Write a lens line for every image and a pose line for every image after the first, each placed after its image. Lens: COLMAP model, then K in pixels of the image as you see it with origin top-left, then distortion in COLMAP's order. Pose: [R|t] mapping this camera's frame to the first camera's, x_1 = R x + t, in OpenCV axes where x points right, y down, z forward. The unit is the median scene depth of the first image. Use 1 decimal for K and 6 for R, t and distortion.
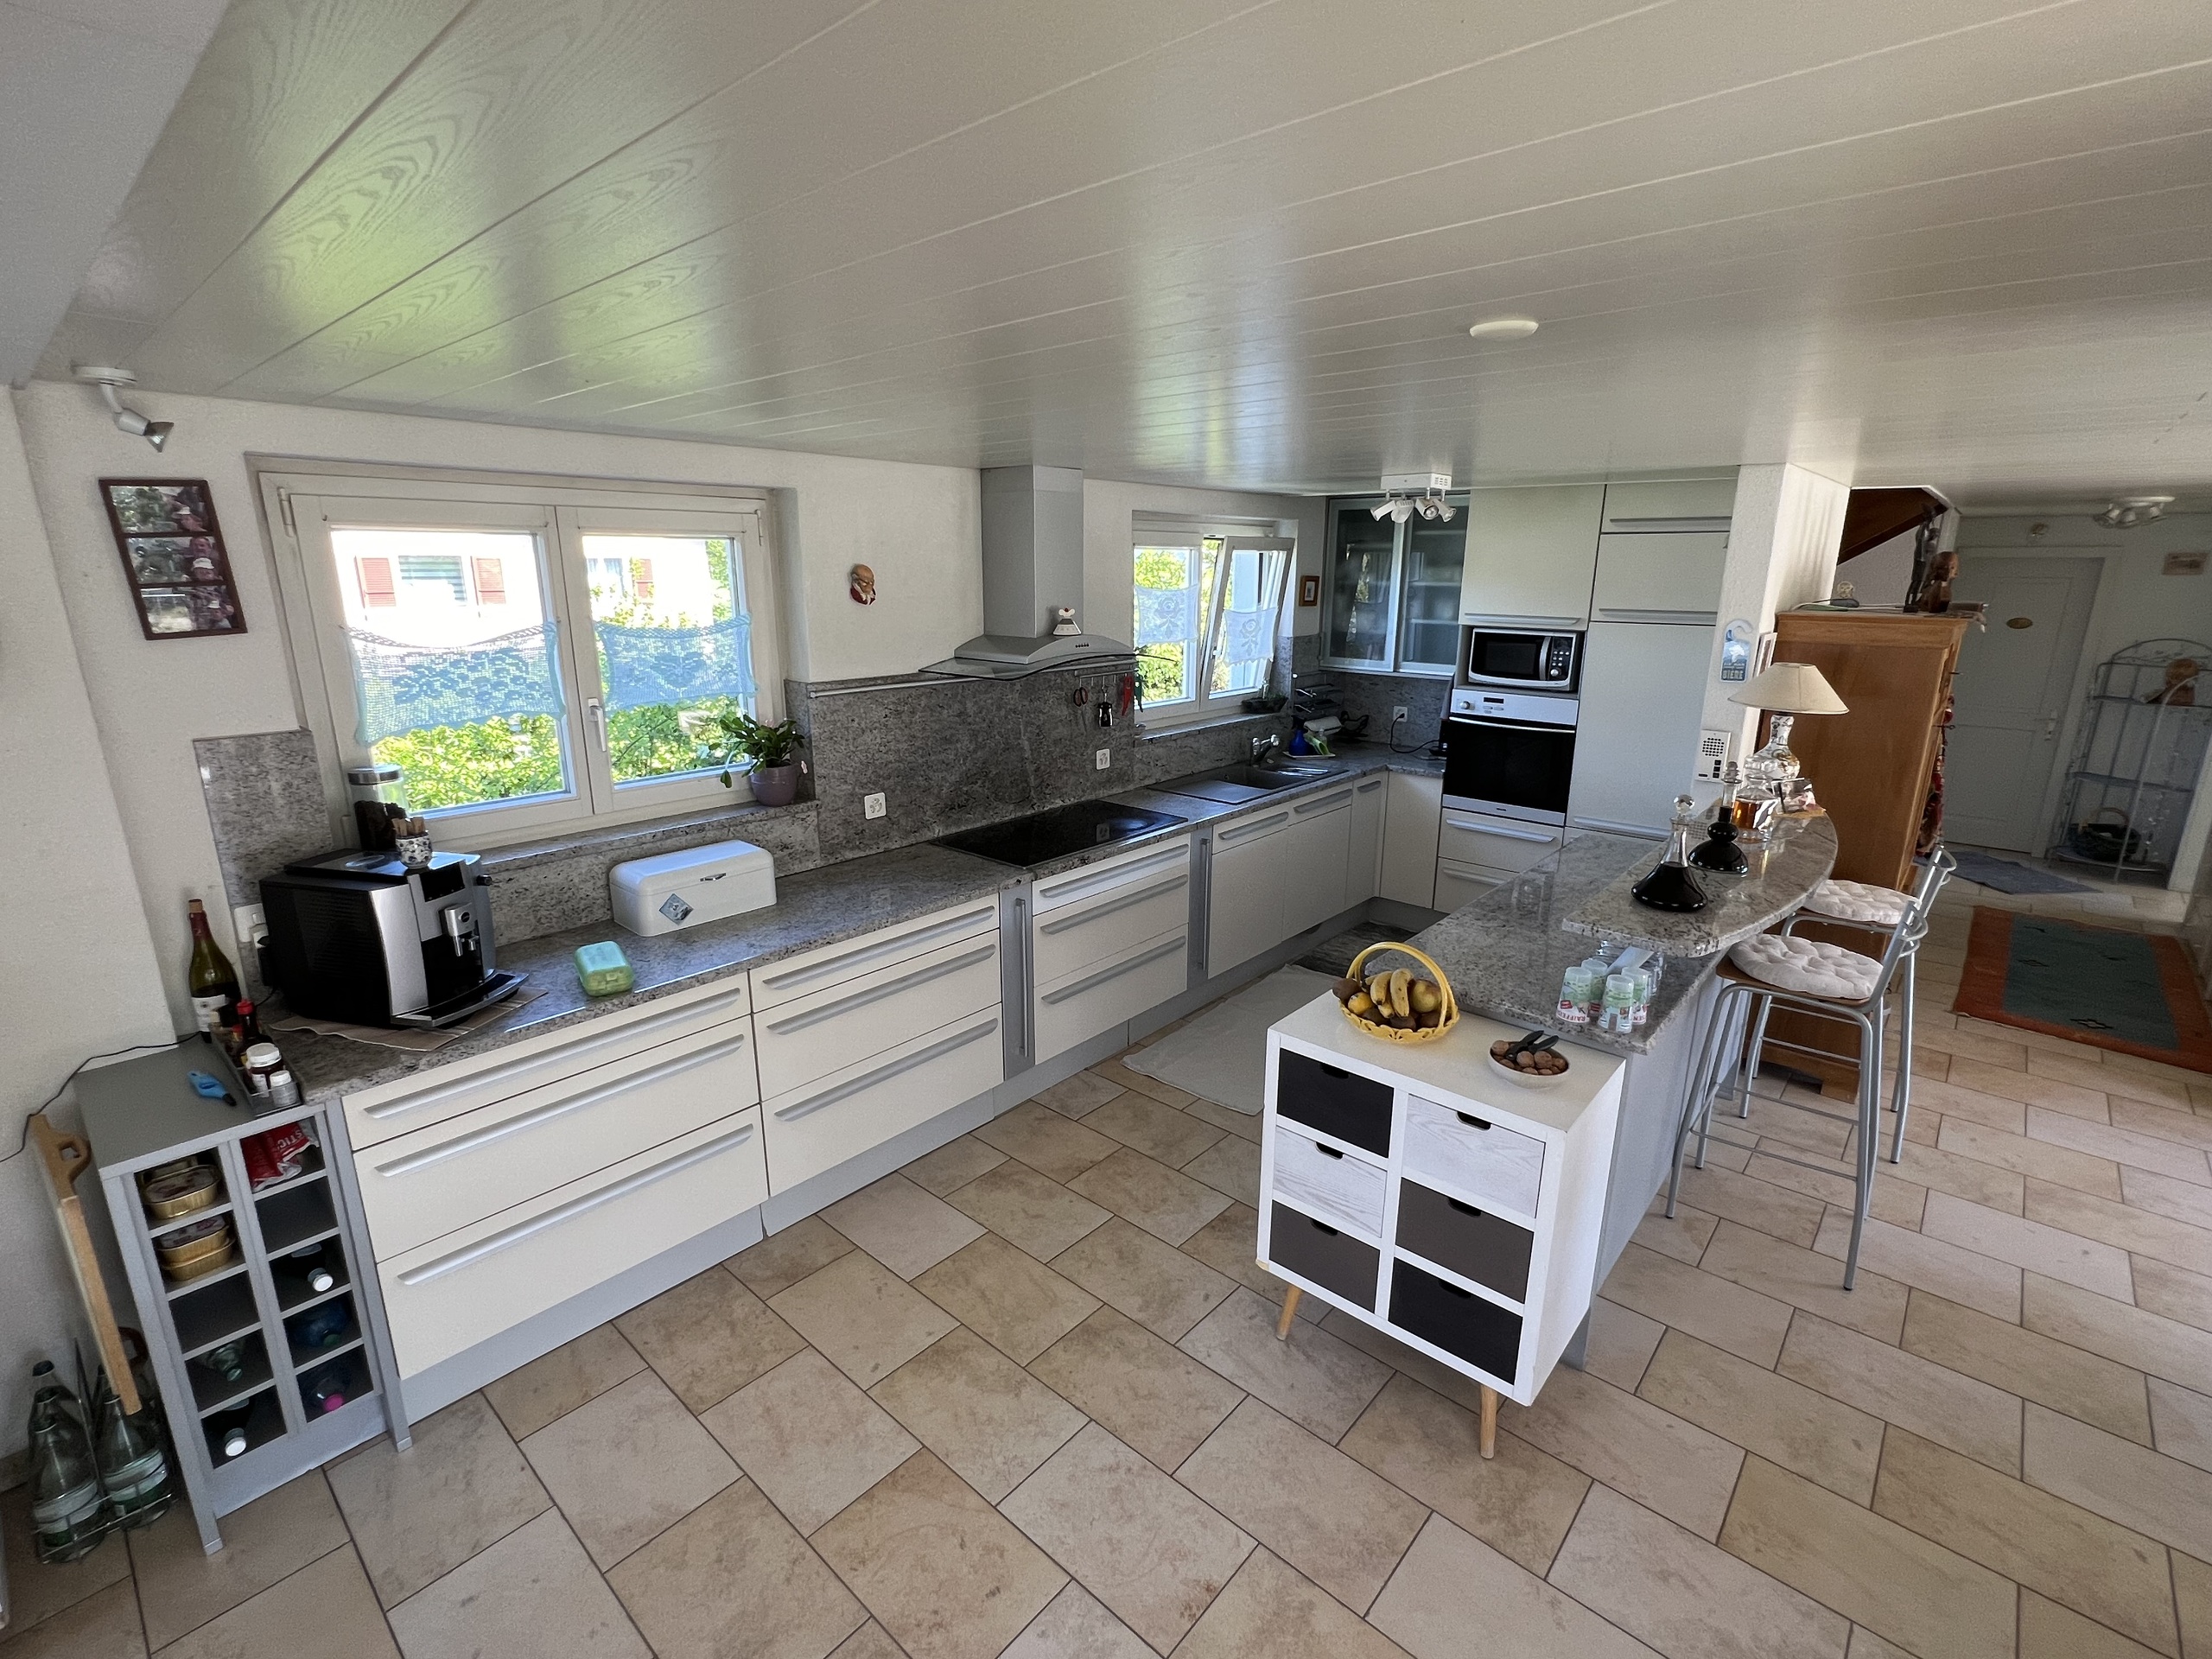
lens RADIAL K [[1003.5, 0, 1098.5], [0, 1003.5, 833.7], [0, 0, 1]] dist [-0.001806, 0.001587]
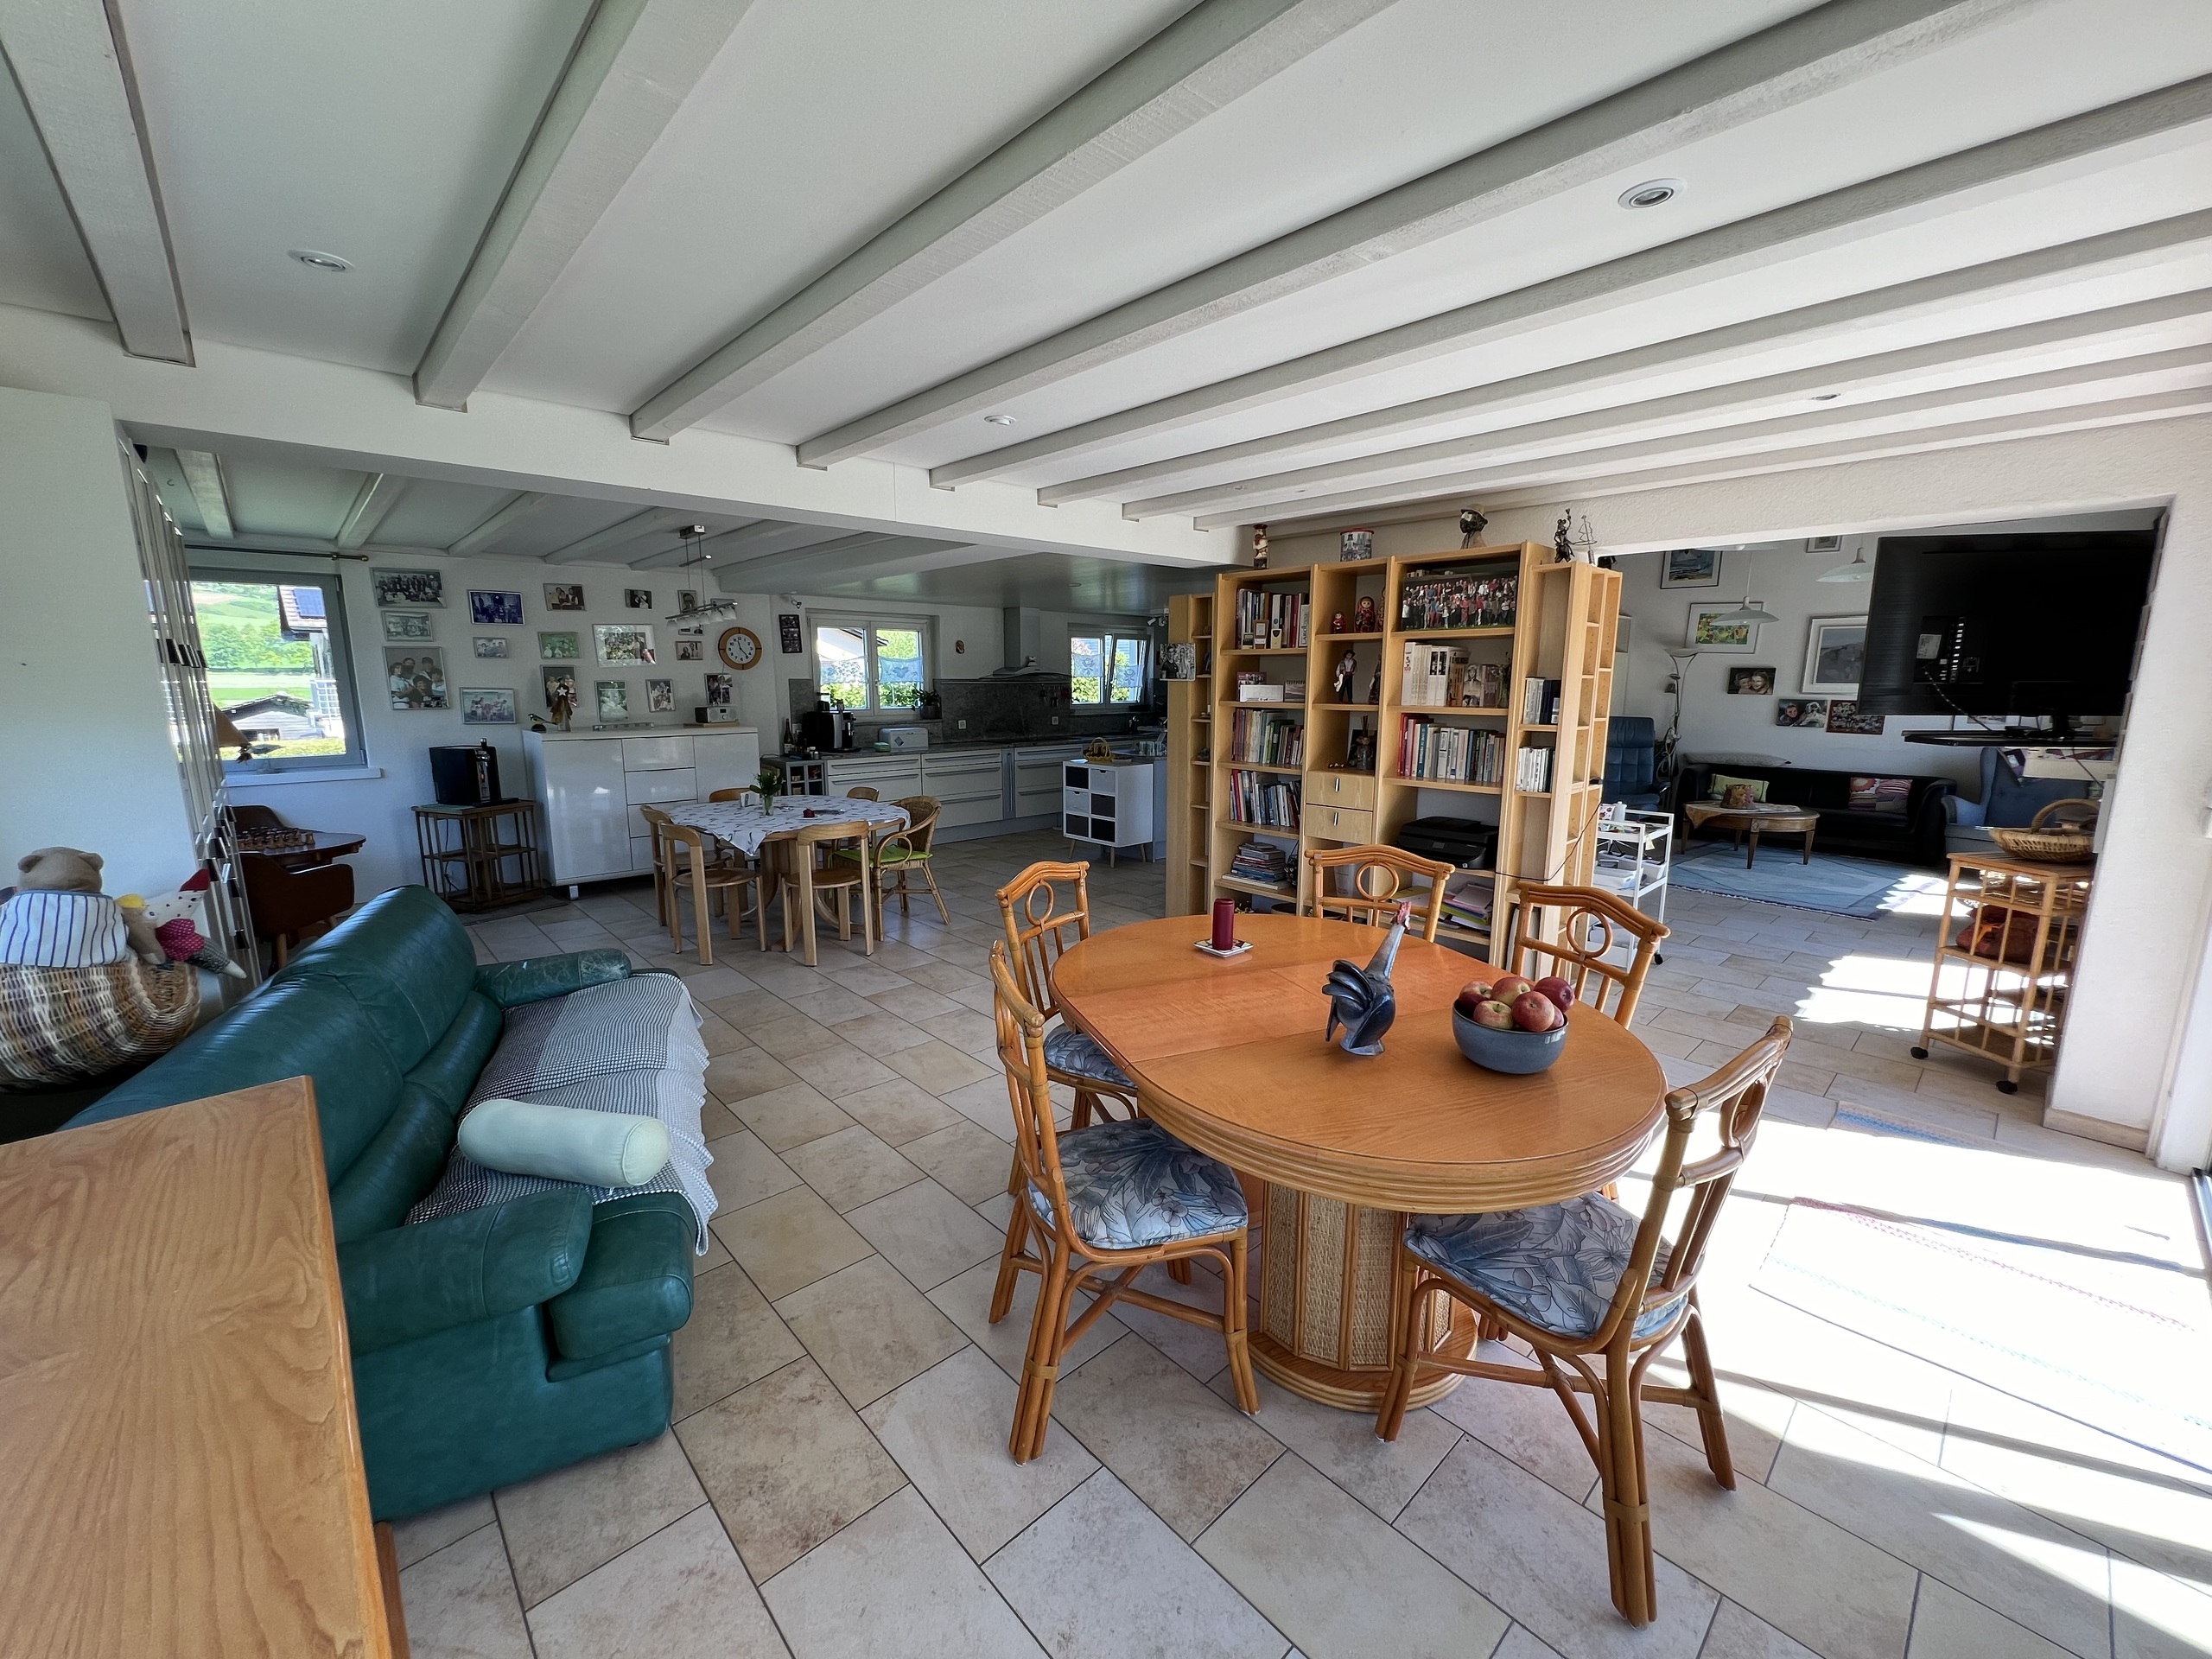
lens RADIAL K [[887.7, 0, 1112.2], [0, 887.7, 830.9], [0, 0, 1]] dist [-0.004515, -0.000041]
pose [[0.996636, 0.014637, -0.080639, 0.474668], [-0.021722, 0.995911, -0.087692, 0.563225], [0.079026, 0.089149, 0.992878, -1.670181]]
